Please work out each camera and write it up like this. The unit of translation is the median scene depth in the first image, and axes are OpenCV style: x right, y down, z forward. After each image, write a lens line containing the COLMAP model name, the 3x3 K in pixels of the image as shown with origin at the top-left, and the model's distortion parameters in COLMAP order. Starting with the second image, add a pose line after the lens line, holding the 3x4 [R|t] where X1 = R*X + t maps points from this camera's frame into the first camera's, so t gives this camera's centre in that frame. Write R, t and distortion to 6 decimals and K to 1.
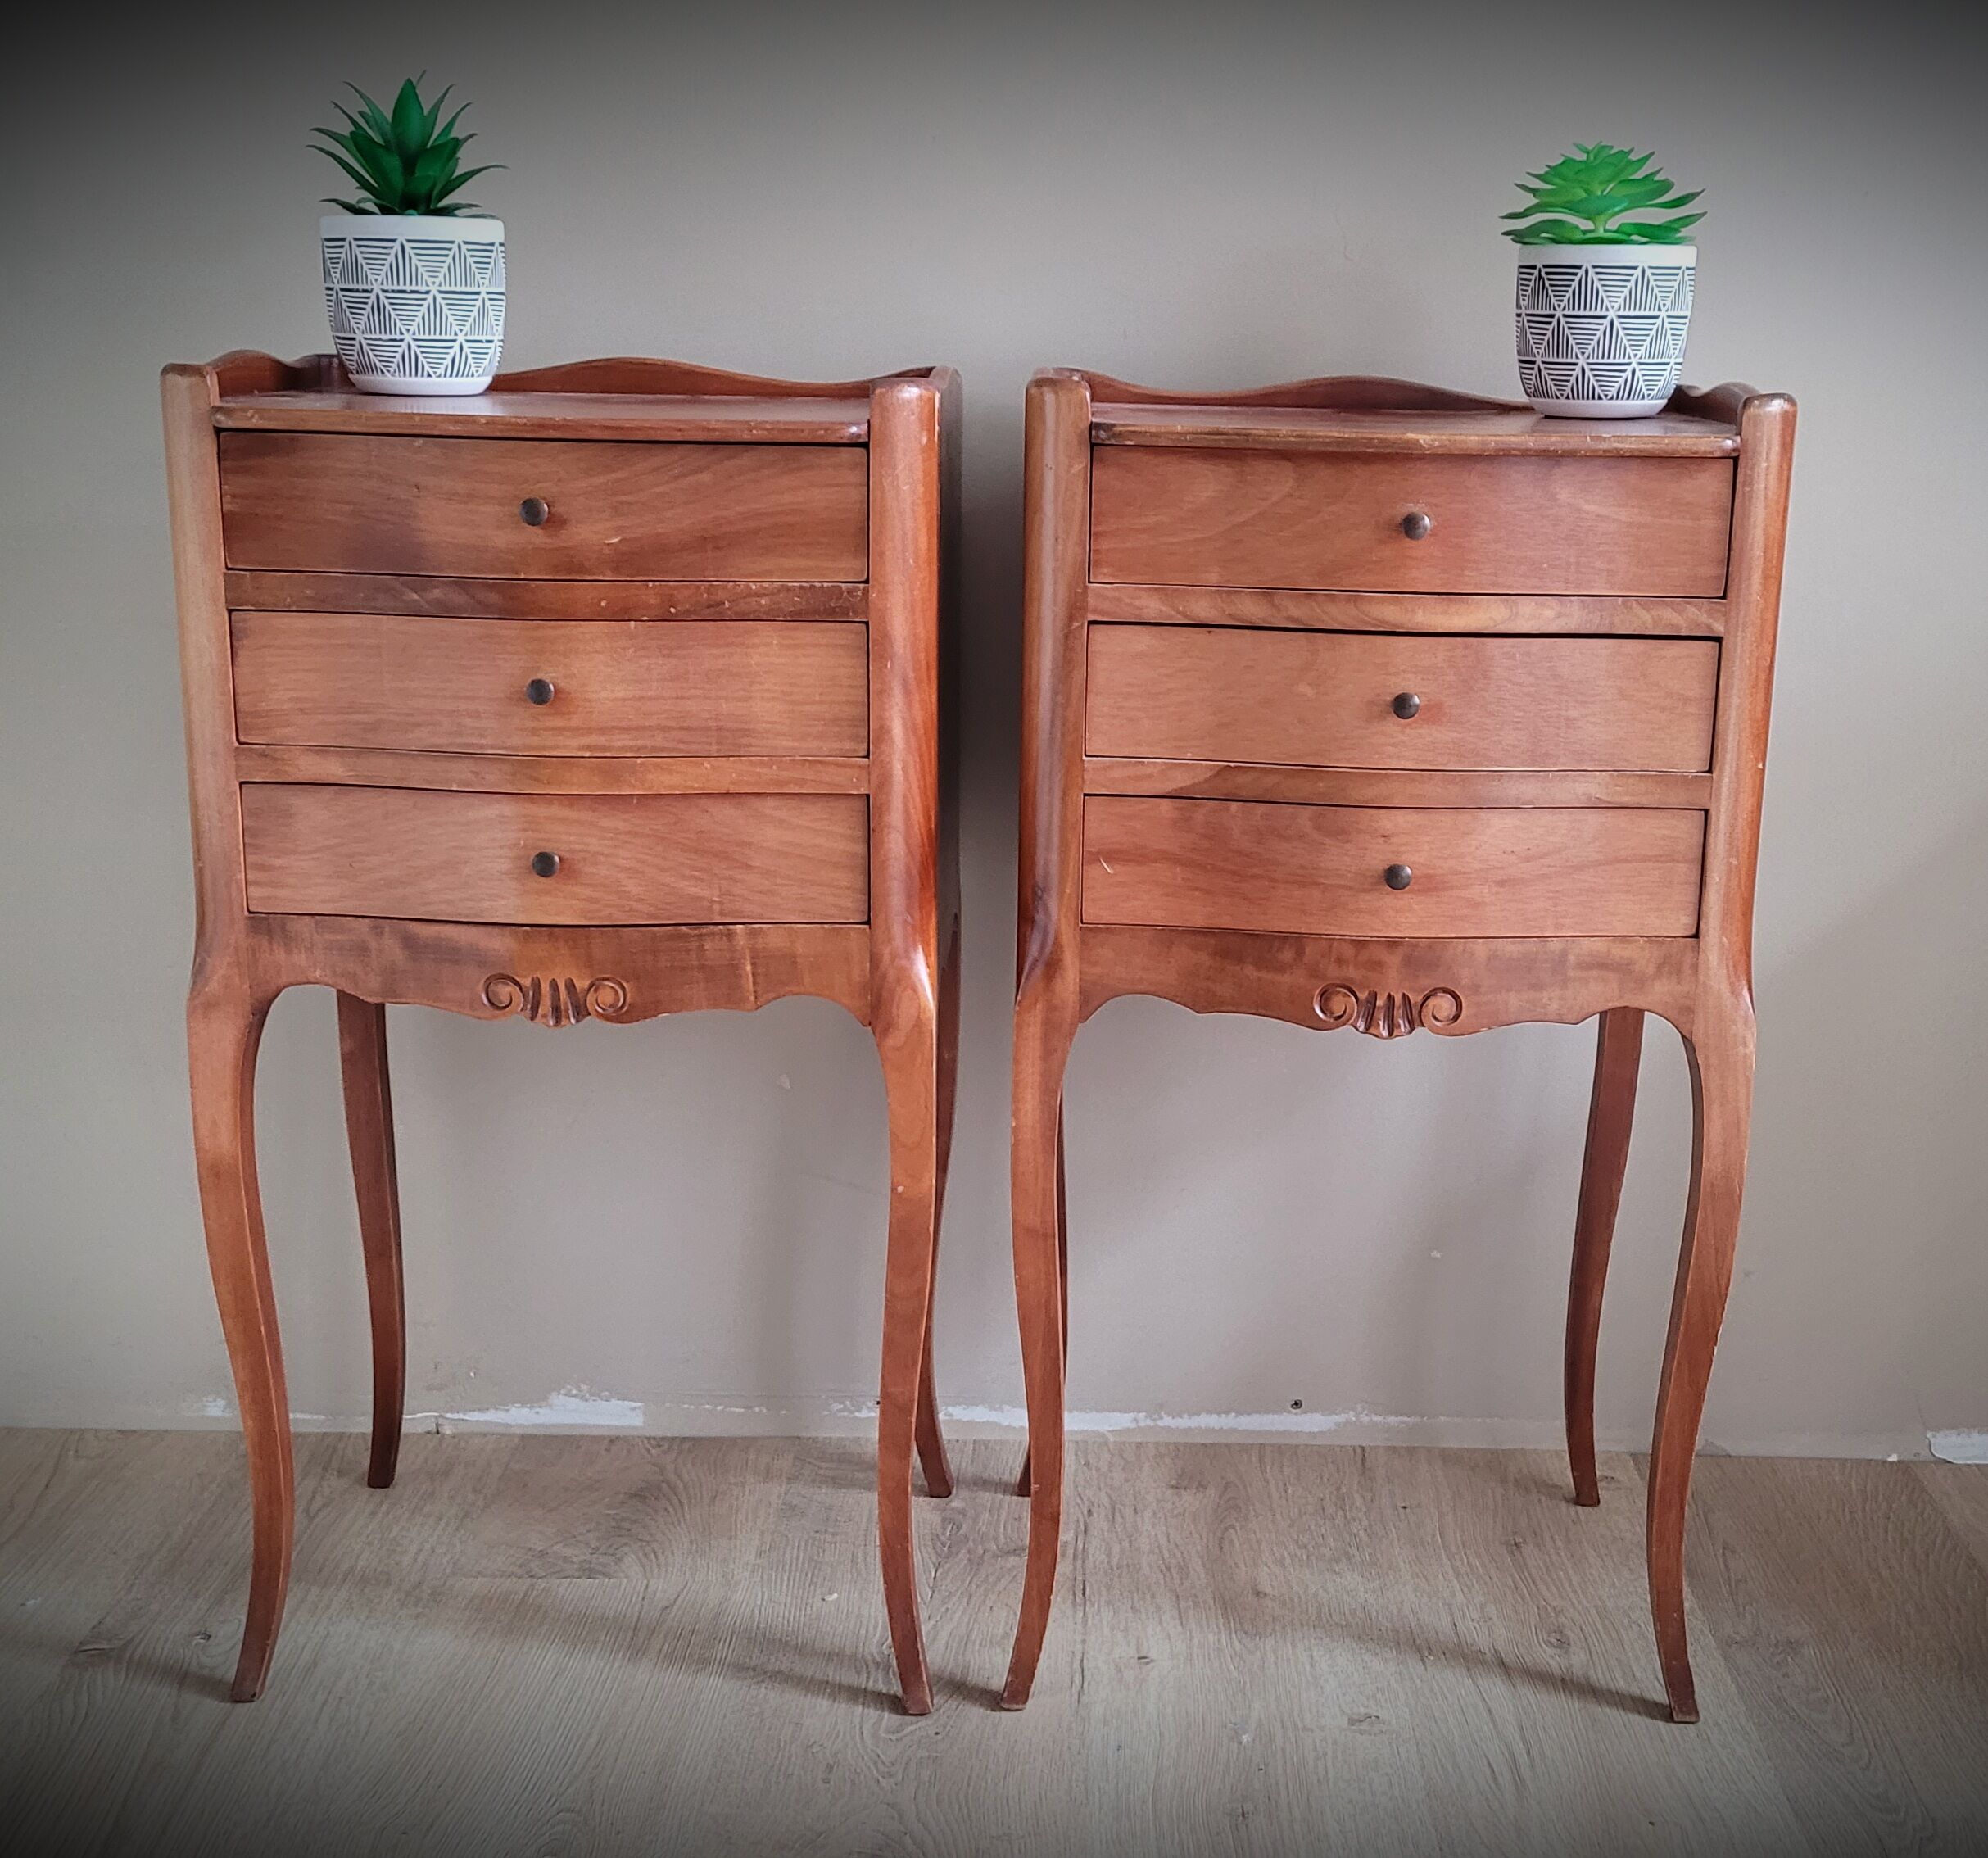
lens RADIAL K [[2533.1, 0, 1110.9], [0, 2533.1, 886.4], [0, 0, 1]] dist [0.036401, 0.000000]
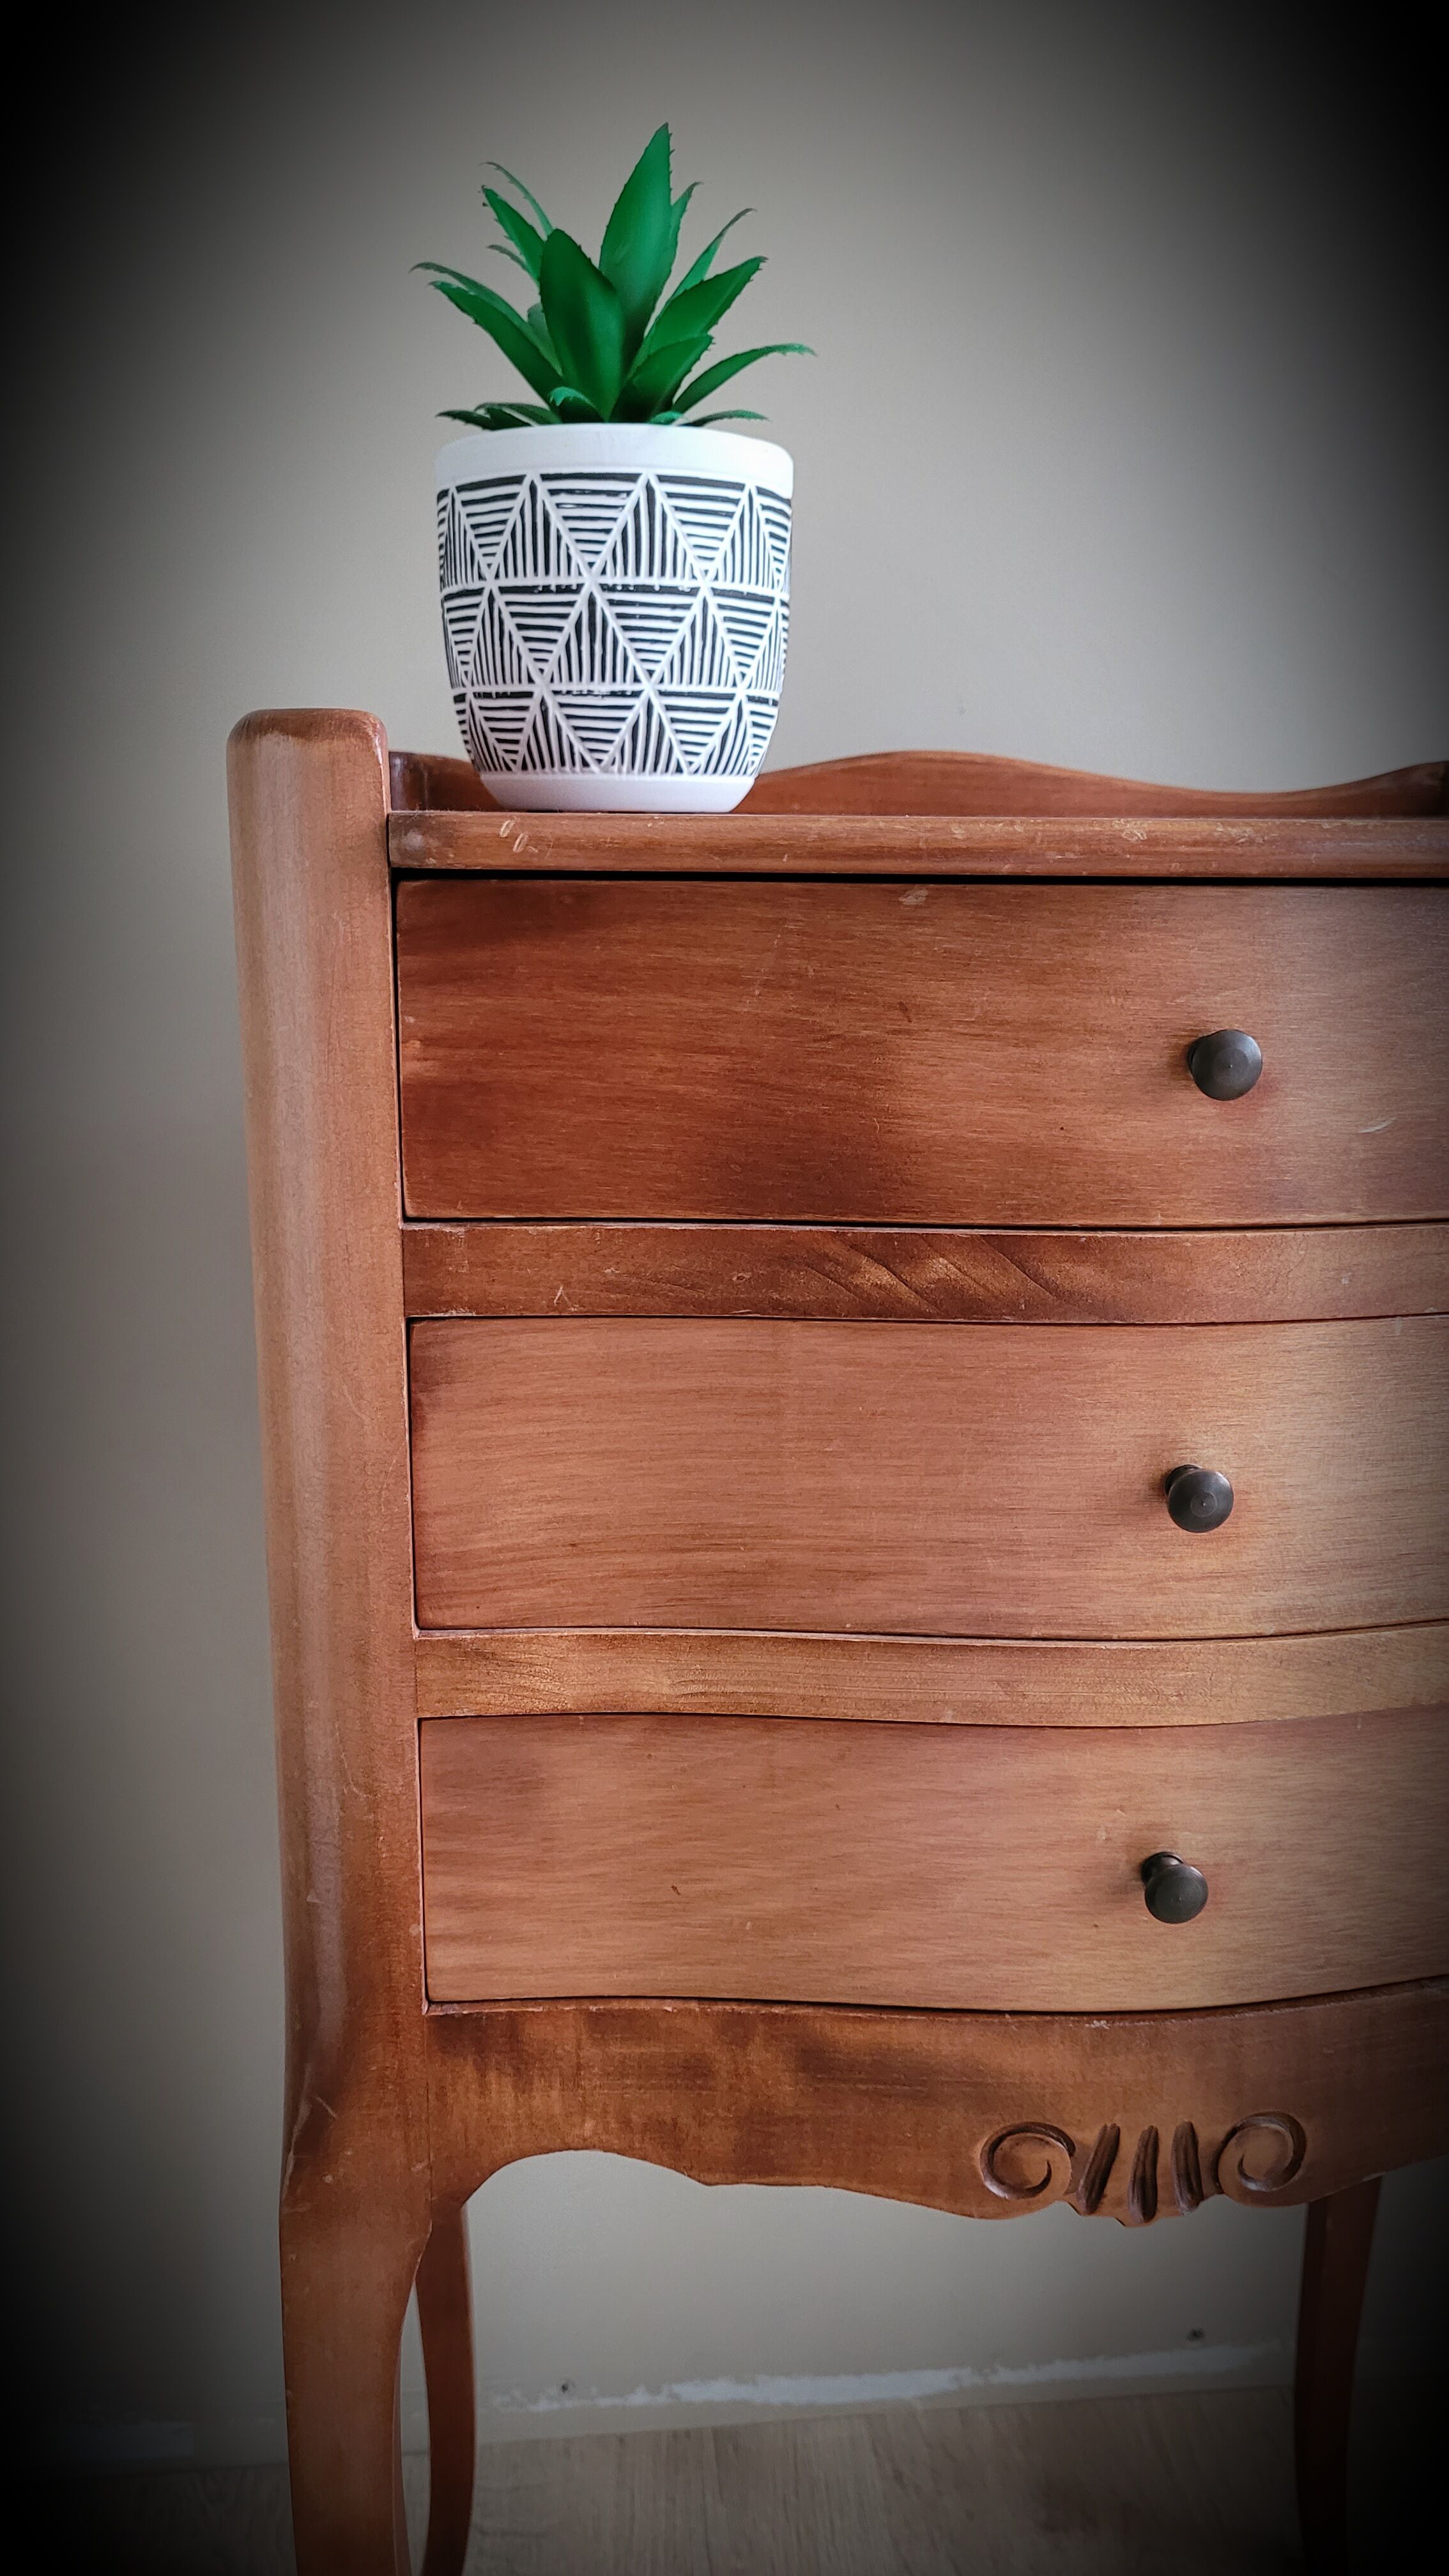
lens RADIAL K [[1975.9, 0, 727.9], [0, 1975.9, 1263.1], [0, 0, 1]] dist [0.033417, -0.028814]
pose [[0.995322, -0.032413, 0.091012, -0.317504], [0.032824, 0.999457, -0.003019, -0.112485], [-0.090865, 0.005992, 0.995845, 0.666388]]
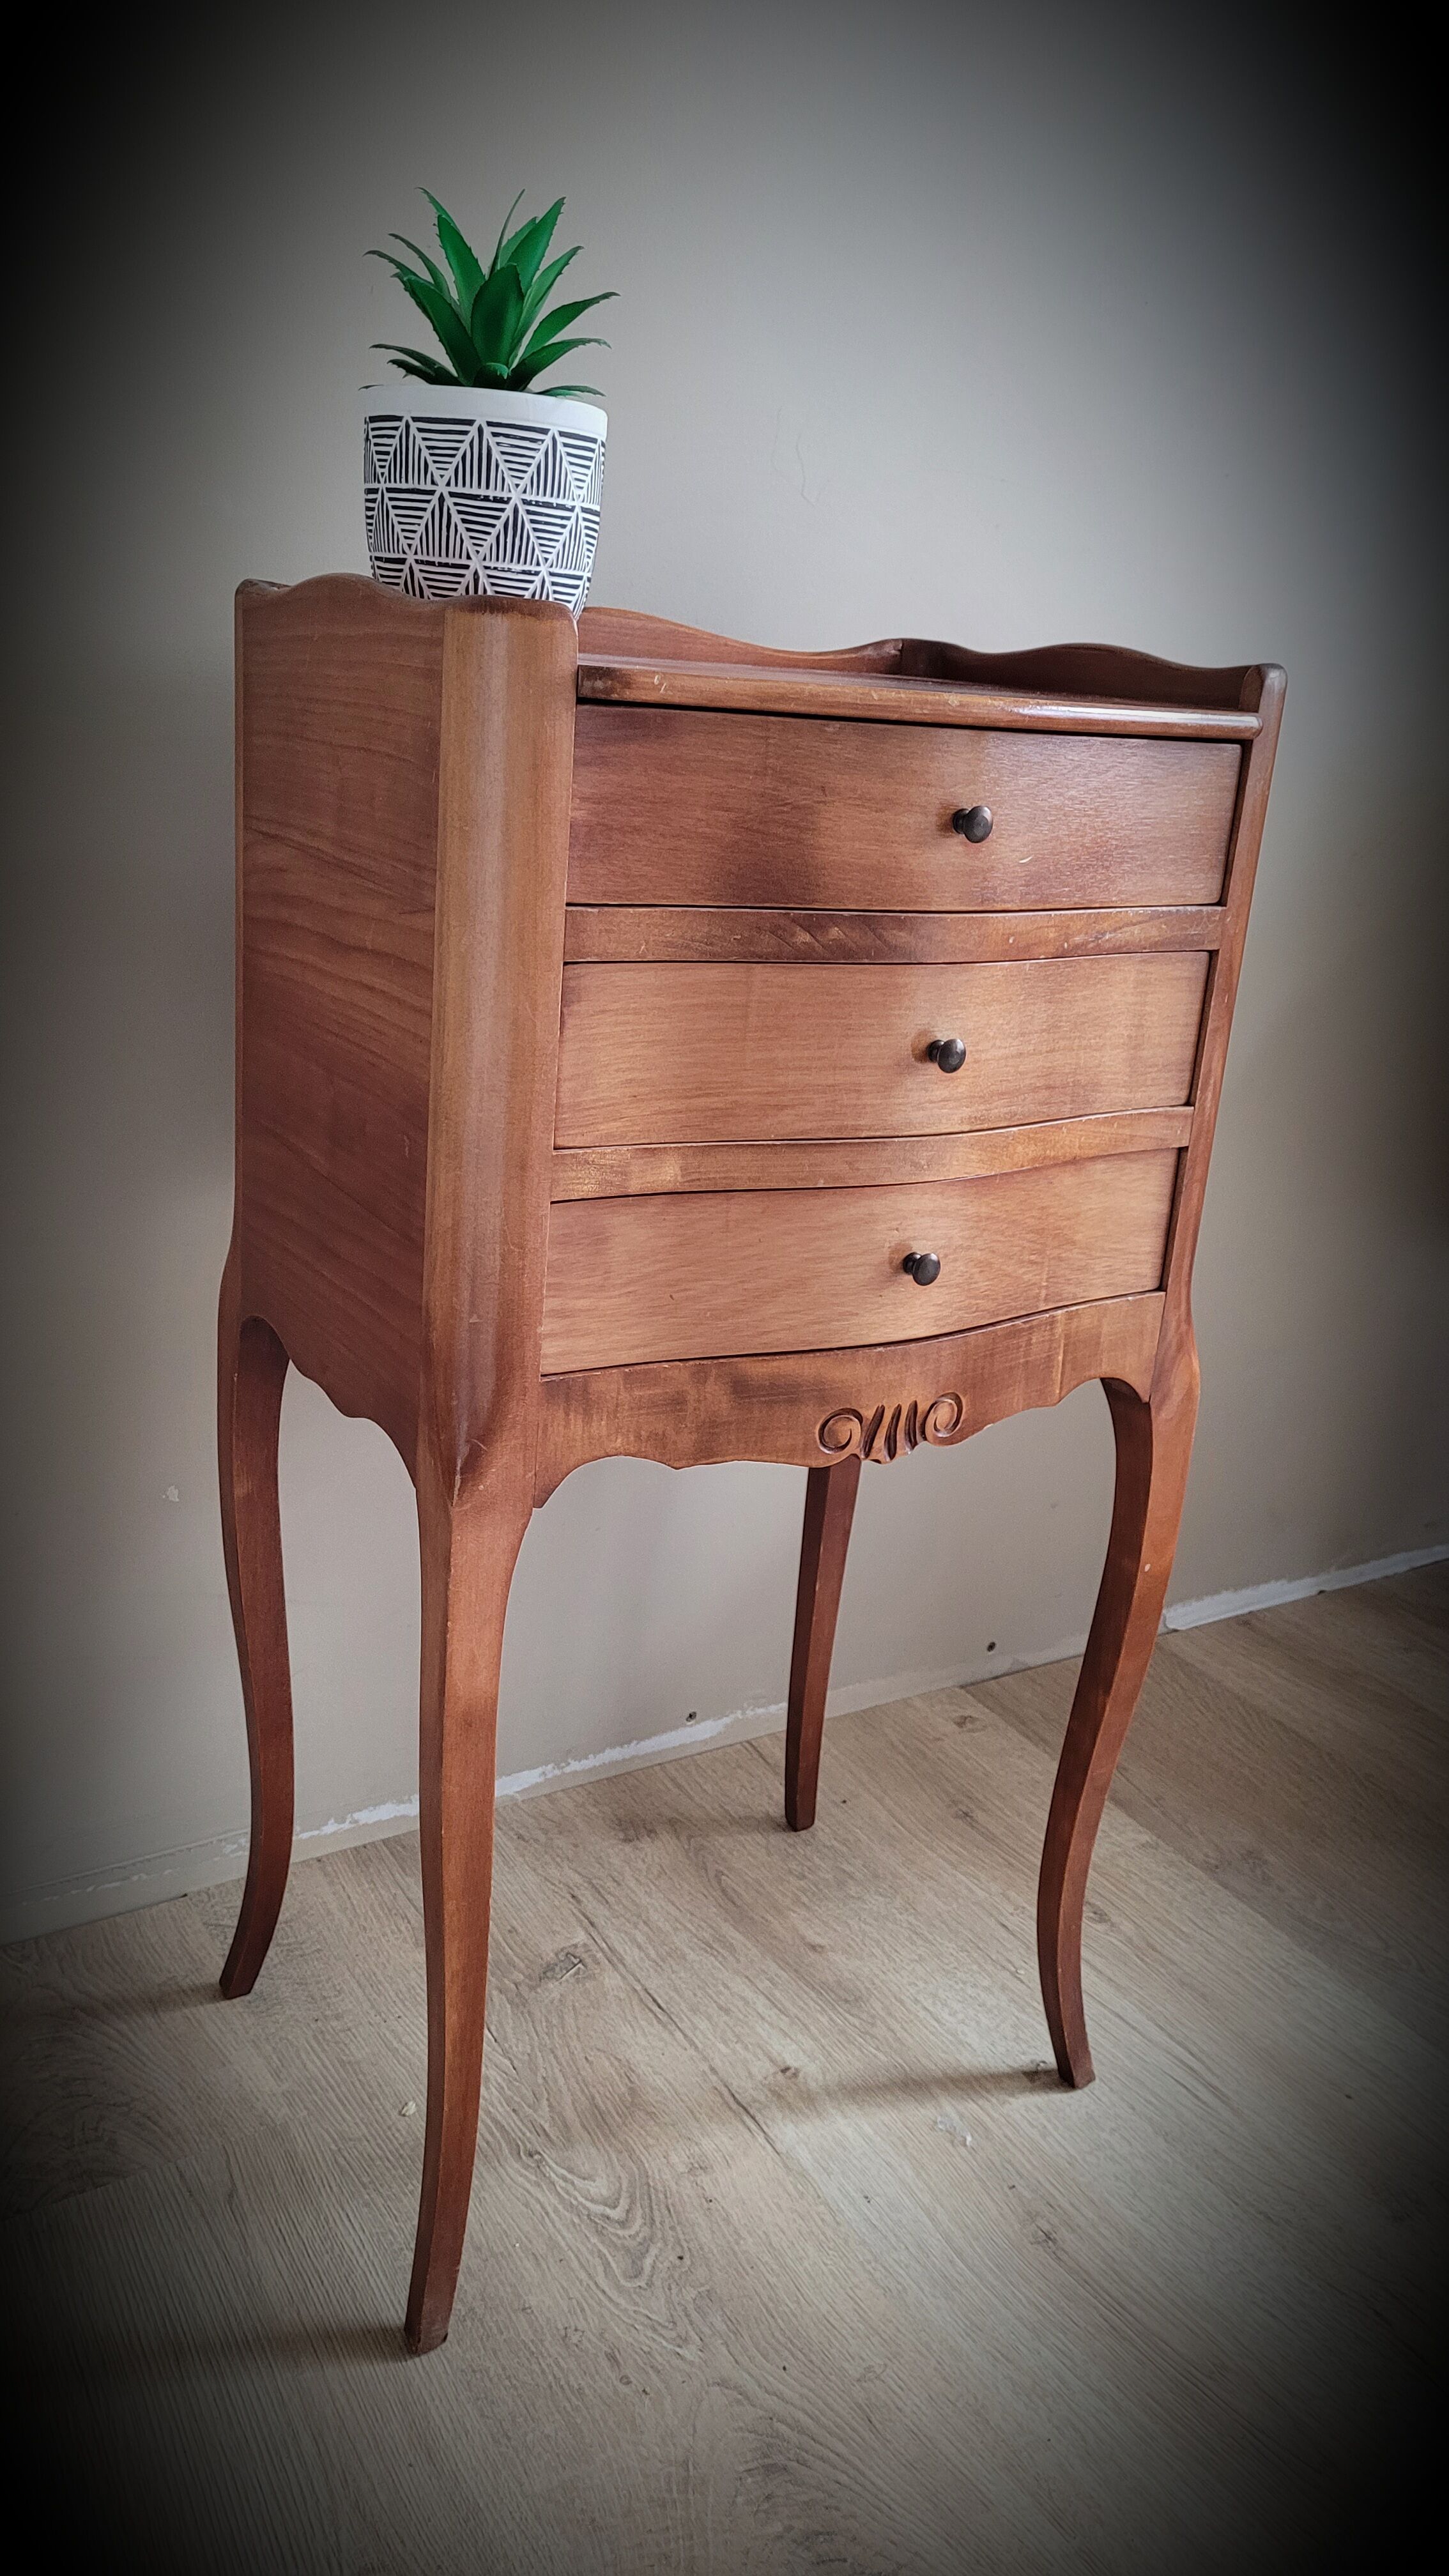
lens RADIAL K [[1975.9, 0, 733.1], [0, 1975.9, 1267.9], [0, 0, 1]] dist [0.033417, -0.028814]
pose [[0.845144, -0.114828, 0.522059, -0.588914], [0.056406, 0.990359, 0.126519, -0.089826], [-0.531554, -0.077479, 0.843474, 0.497354]]
